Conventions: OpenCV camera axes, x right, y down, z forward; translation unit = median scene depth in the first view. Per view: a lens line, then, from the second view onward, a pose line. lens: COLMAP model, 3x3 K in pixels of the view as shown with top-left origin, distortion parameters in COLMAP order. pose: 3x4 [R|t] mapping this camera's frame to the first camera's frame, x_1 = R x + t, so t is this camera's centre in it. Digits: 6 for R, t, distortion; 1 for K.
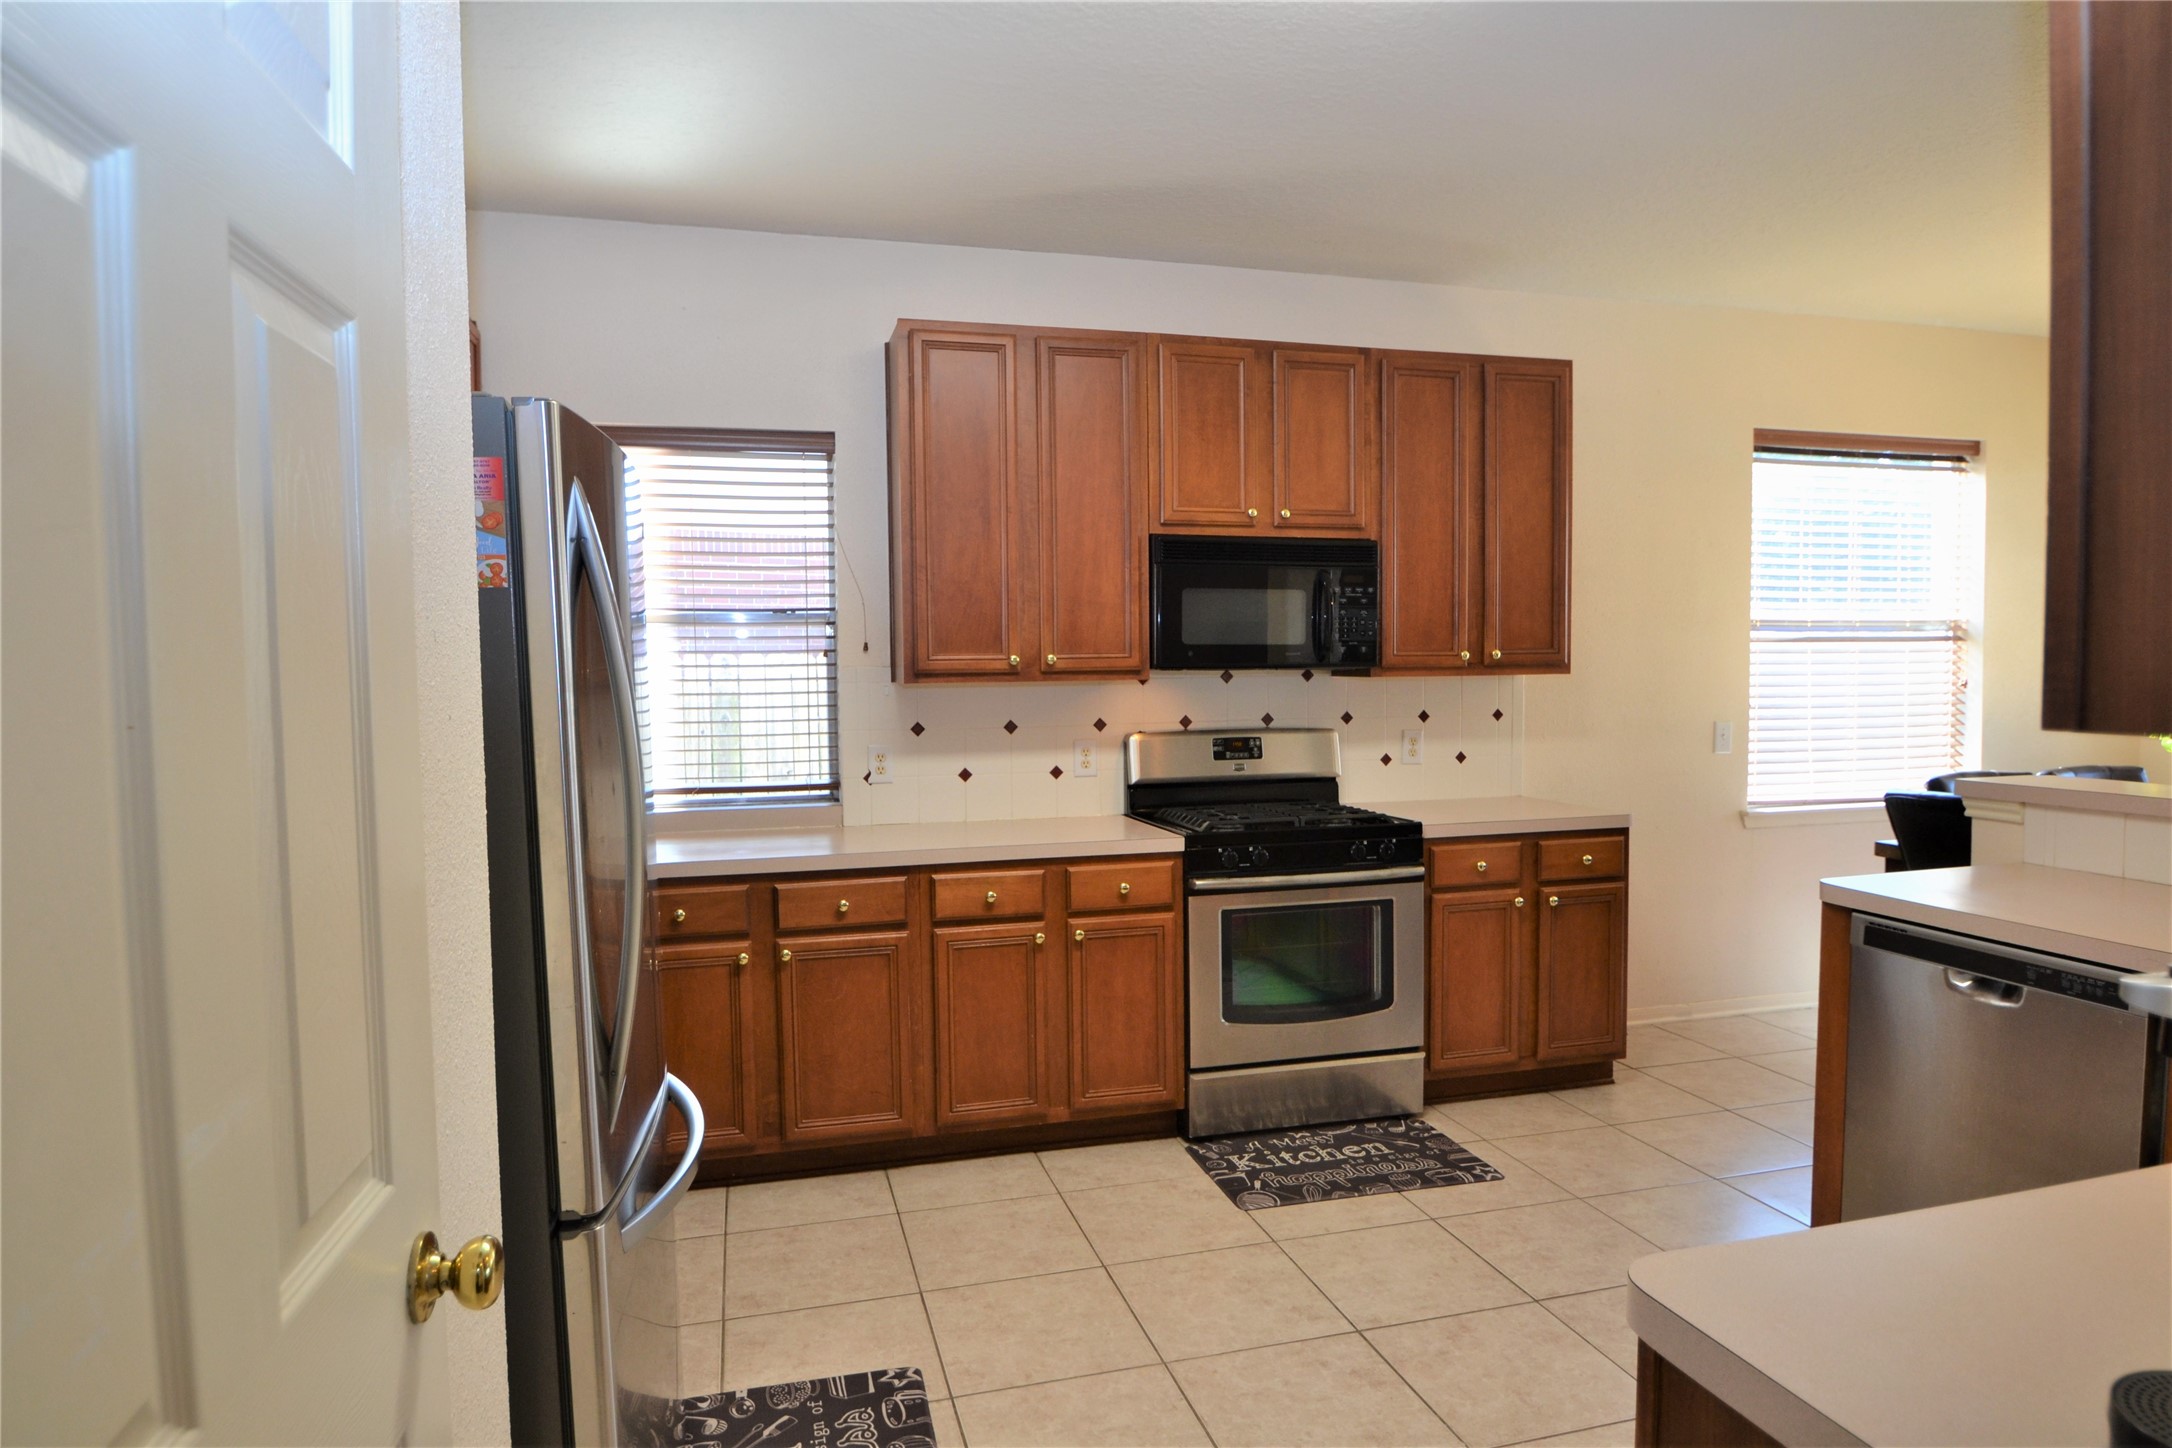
lens RADIAL K [[1256.8, 0, 1084.4], [0, 1256.8, 730.3], [0, 0, 1]] dist [-0.012289, -0.015258]
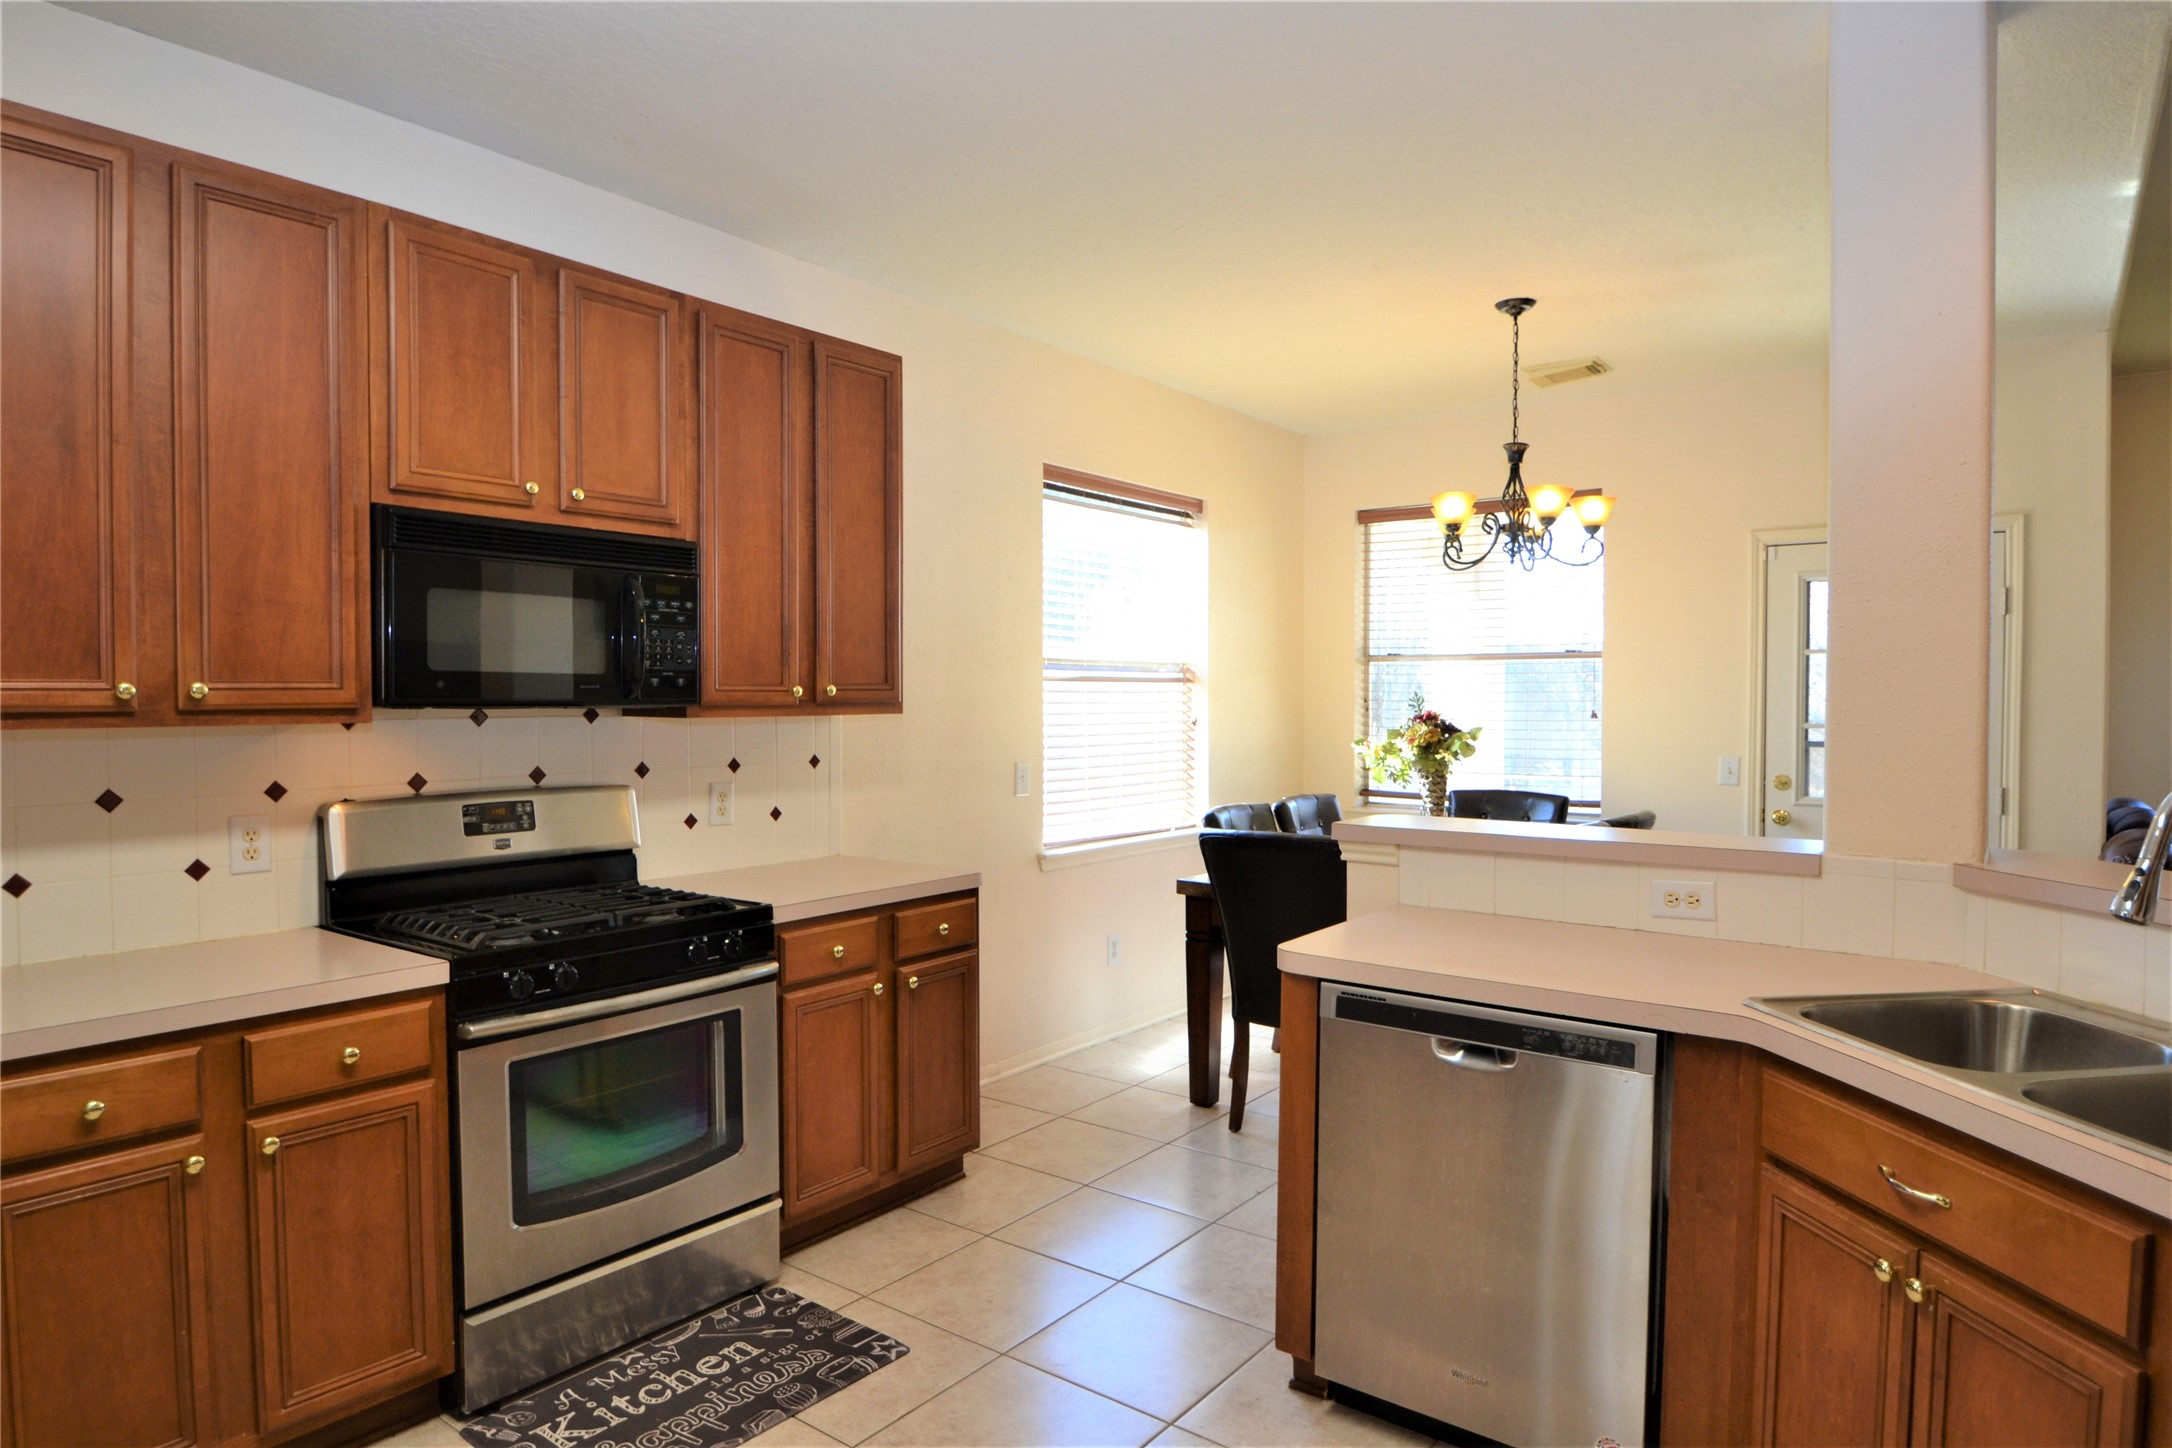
lens RADIAL K [[1256.8, 0, 1075.1], [0, 1256.8, 728.7], [0, 0, 1]] dist [-0.012289, -0.015258]
pose [[0.797453, -0.005596, 0.603354, -0.050145], [0.022367, 0.999544, -0.020291, -0.015604], [-0.602966, 0.029676, 0.797215, 0.255141]]
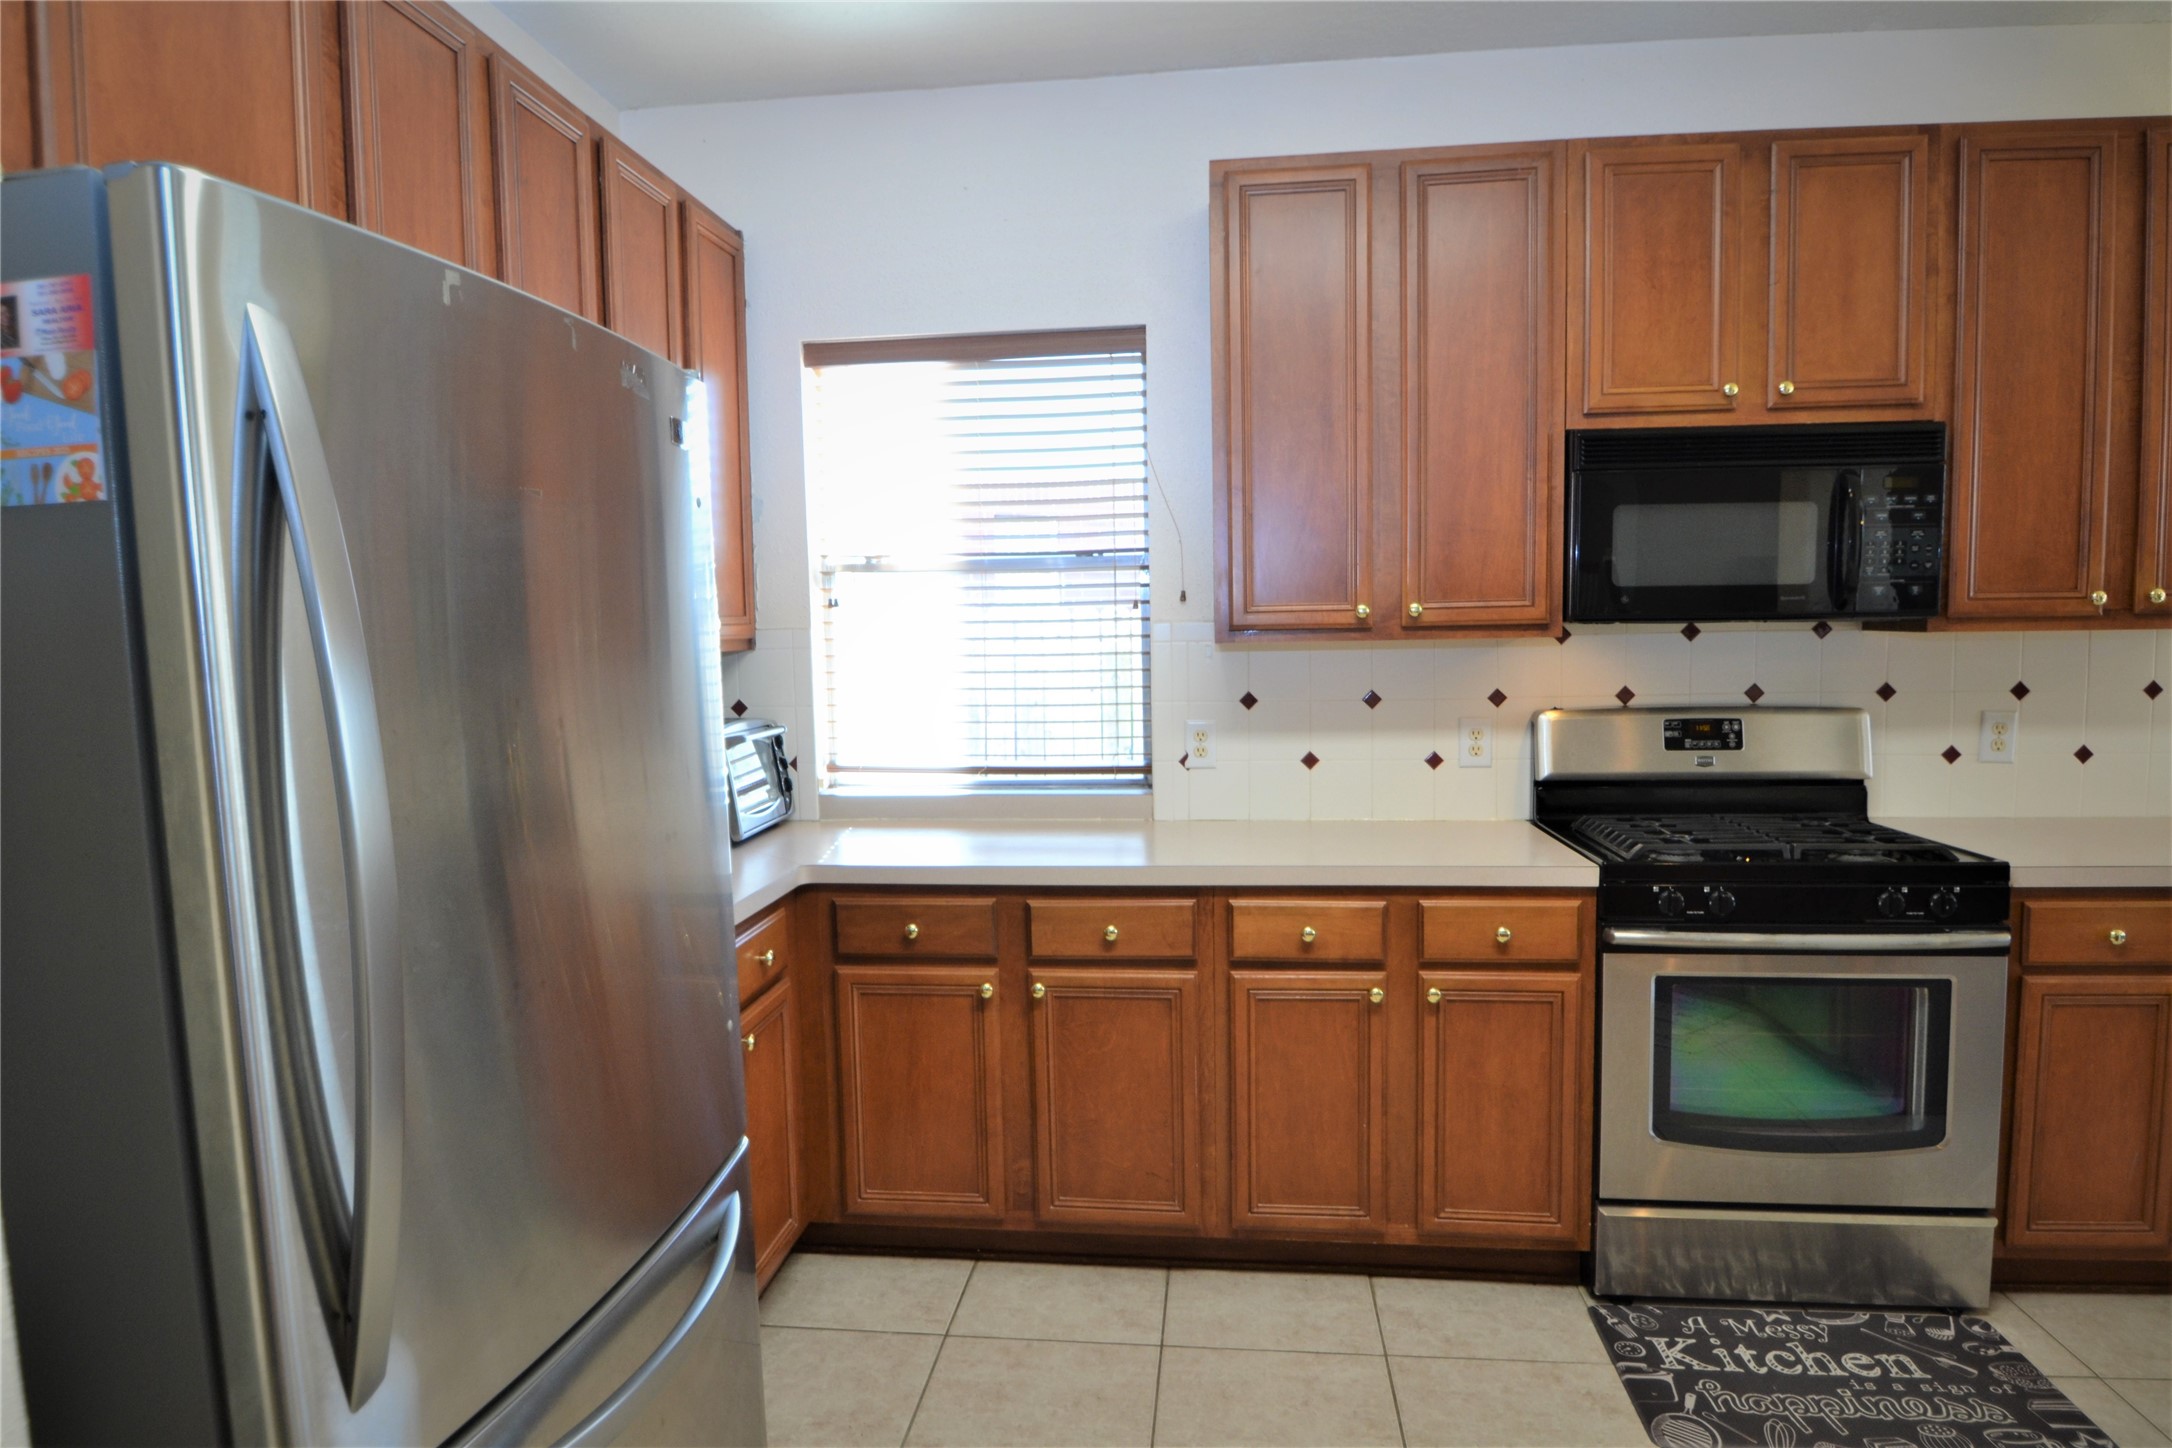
lens RADIAL K [[1256.8, 0, 1078.6], [0, 1256.8, 729.2], [0, 0, 1]] dist [-0.012289, -0.015258]
pose [[0.927068, 0.024623, -0.374084, 0.064906], [-0.010463, 0.999151, 0.039838, -0.013747], [0.374748, -0.033019, 0.926539, 0.241583]]
